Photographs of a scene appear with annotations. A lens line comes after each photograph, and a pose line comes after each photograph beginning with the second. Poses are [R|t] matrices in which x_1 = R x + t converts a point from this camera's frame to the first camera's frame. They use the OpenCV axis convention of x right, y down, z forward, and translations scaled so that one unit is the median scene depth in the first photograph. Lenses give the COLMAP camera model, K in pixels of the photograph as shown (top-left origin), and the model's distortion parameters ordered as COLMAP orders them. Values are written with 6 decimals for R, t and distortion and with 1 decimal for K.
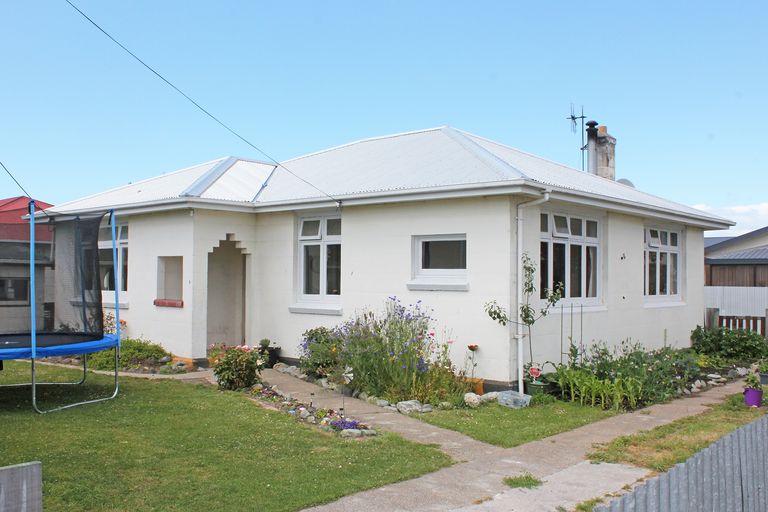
lens RADIAL K [[749.4, 0, 384.0], [0, 749.4, 256.0], [0, 0, 1]] dist [-0.090087, -0.000362]
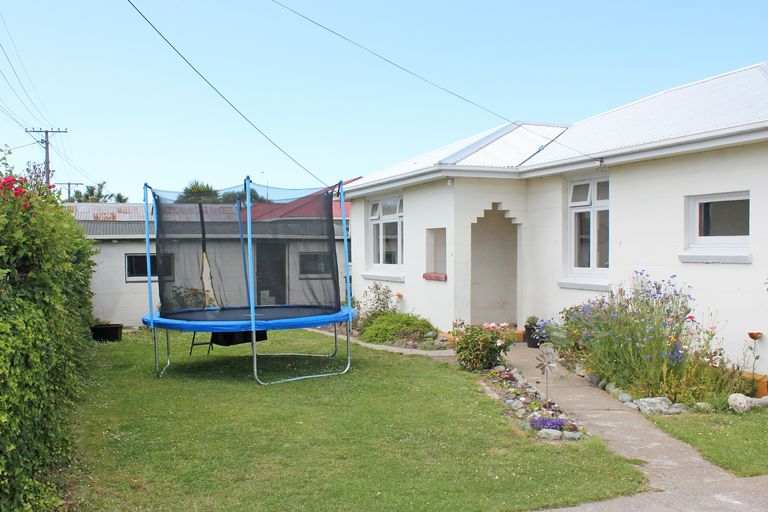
lens RADIAL K [[740.6, 0, 384.0], [0, 740.6, 256.0], [0, 0, 1]] dist [-0.156517, 0.187813]
pose [[0.877500, -0.006882, -0.479528, 0.125114], [0.024863, 0.999205, 0.031157, 0.005308], [0.478932, -0.039263, 0.876974, 0.136068]]
